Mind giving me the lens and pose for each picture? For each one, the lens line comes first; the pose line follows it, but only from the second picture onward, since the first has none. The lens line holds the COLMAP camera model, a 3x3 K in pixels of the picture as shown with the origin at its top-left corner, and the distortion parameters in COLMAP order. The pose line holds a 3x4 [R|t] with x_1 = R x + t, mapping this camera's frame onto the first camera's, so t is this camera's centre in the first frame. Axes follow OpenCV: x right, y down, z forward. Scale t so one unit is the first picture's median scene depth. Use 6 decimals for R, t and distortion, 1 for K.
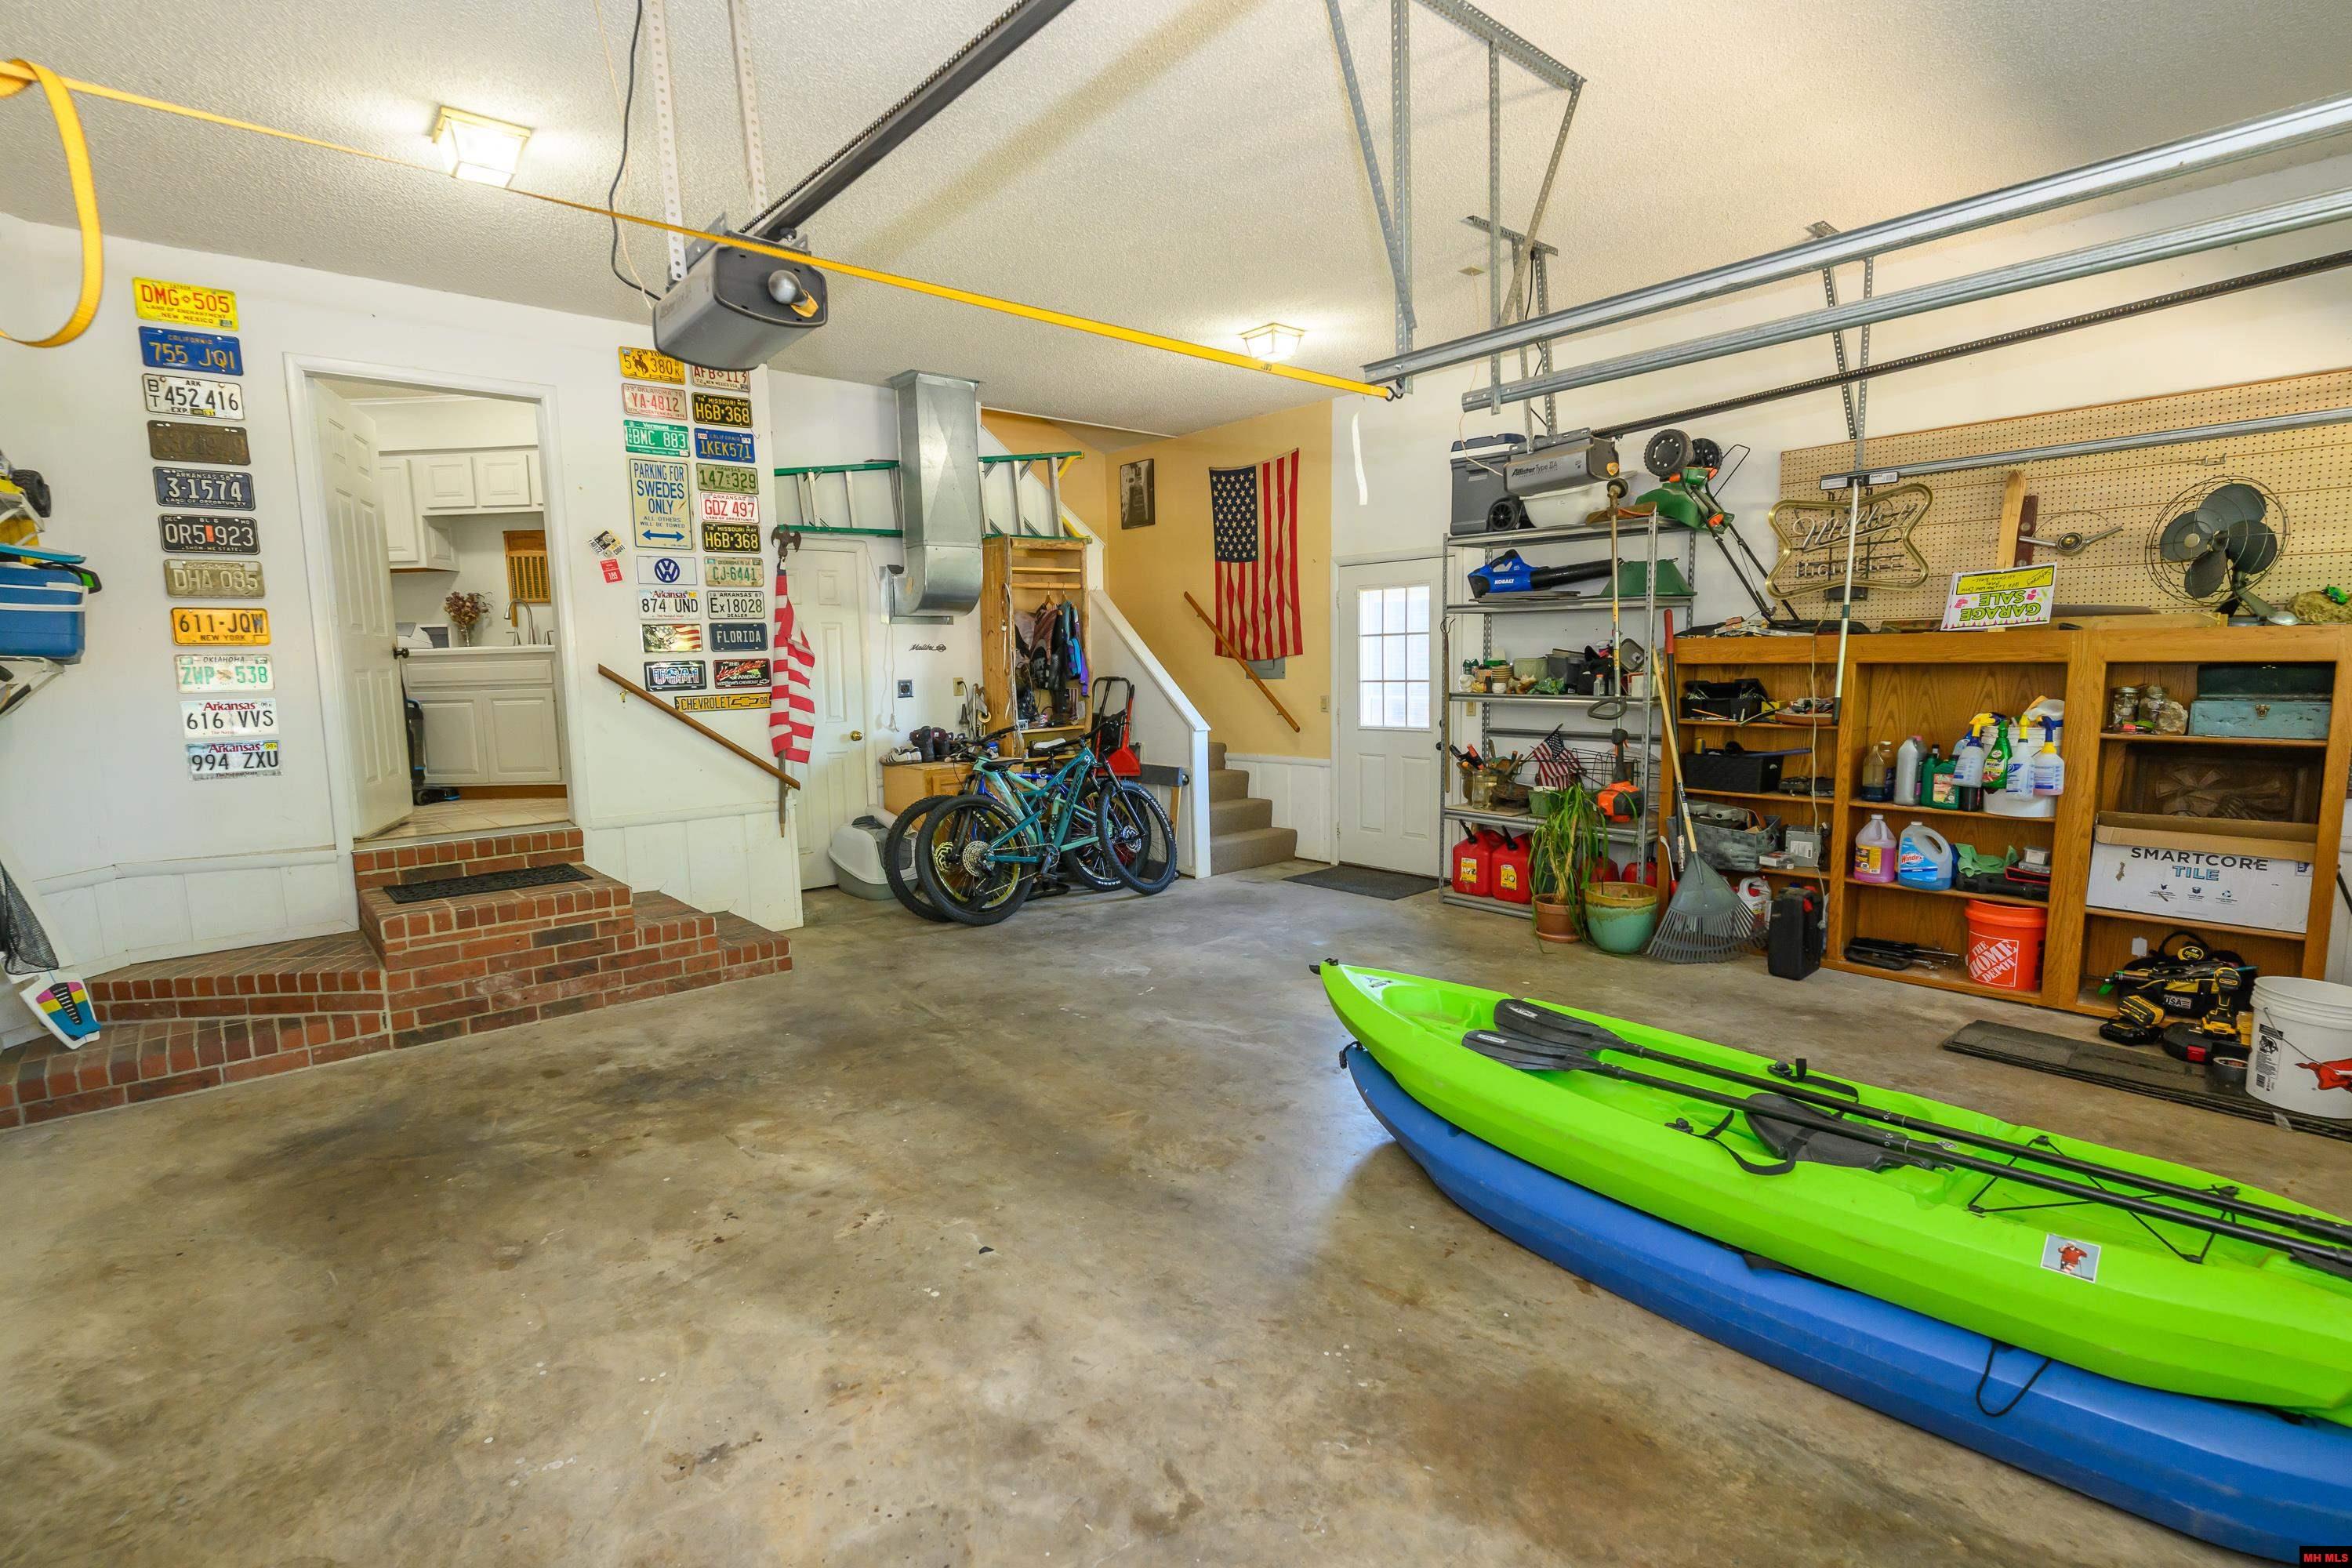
lens RADIAL K [[1113.5, 0, 1176.0], [0, 1113.5, 784.0], [0, 0, 1]] dist [-0.000468, 0.000619]
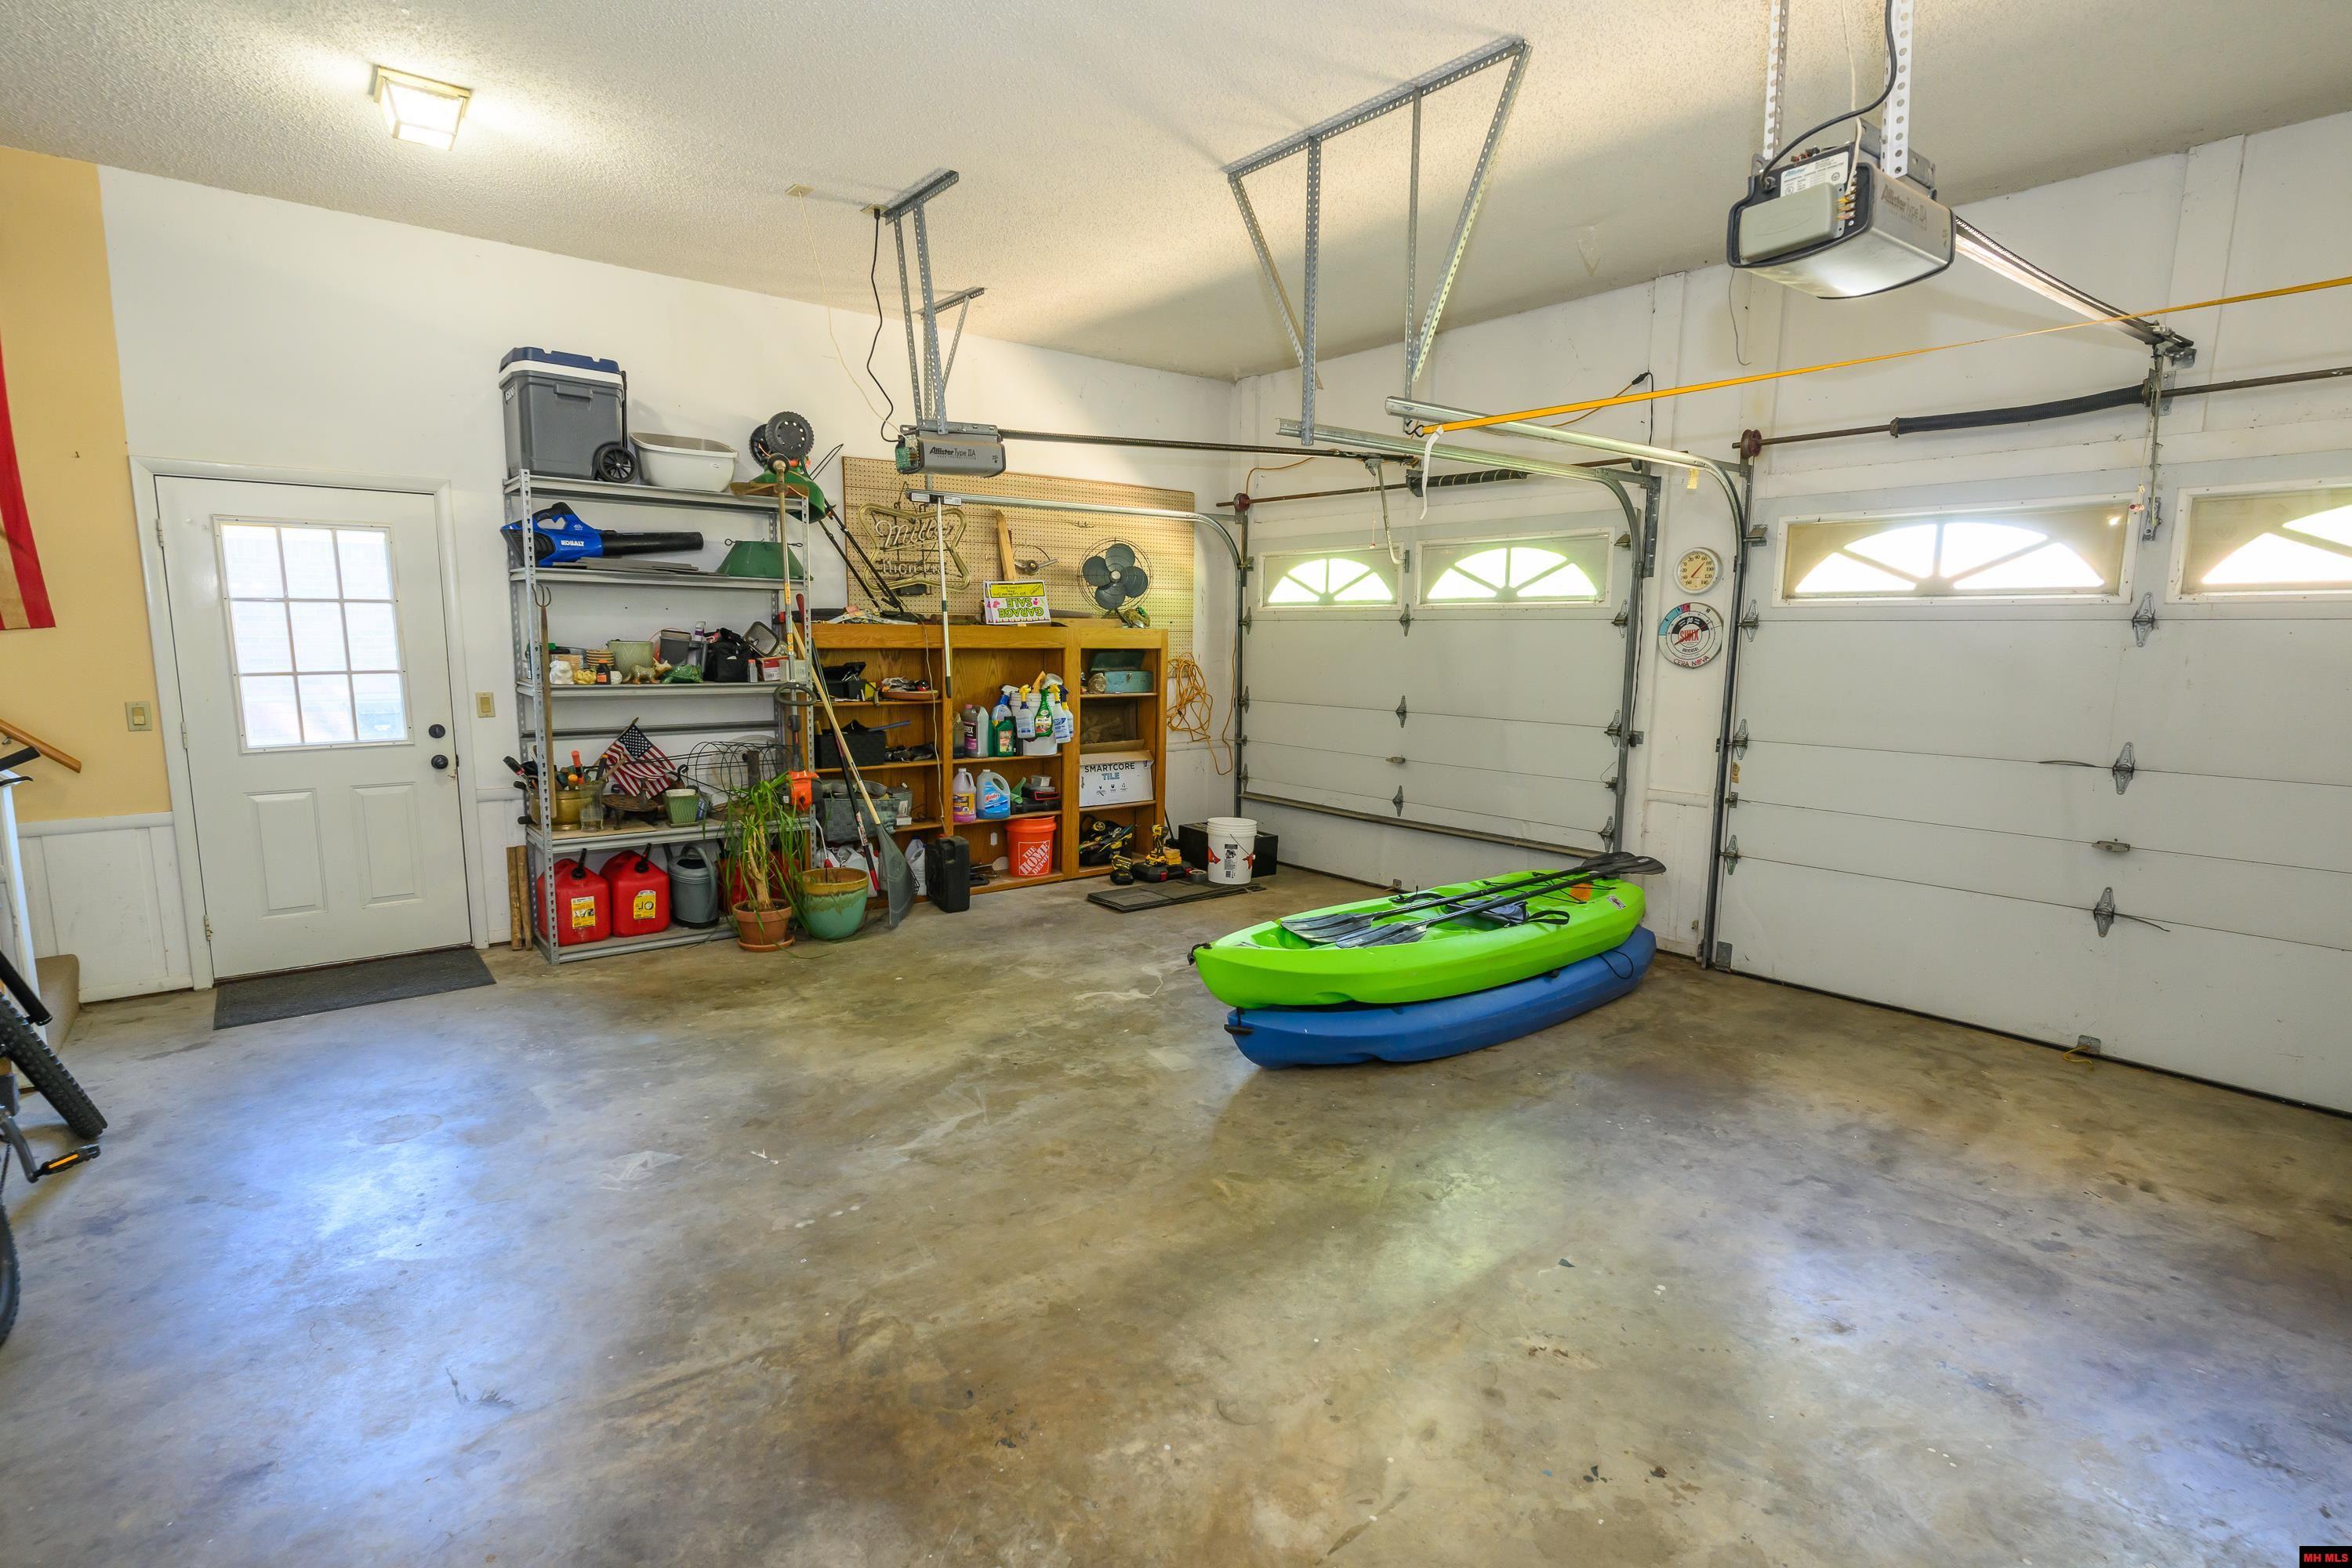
lens RADIAL K [[1098.7, 0, 1170.6], [0, 1098.7, 772.5], [0, 0, 1]] dist [-0.000802, 0.000051]
pose [[0.056949, -0.108789, 0.992432, -0.644518], [0.103386, 0.989344, 0.102518, -0.077173], [-0.993010, 0.096765, 0.067589, 0.736313]]
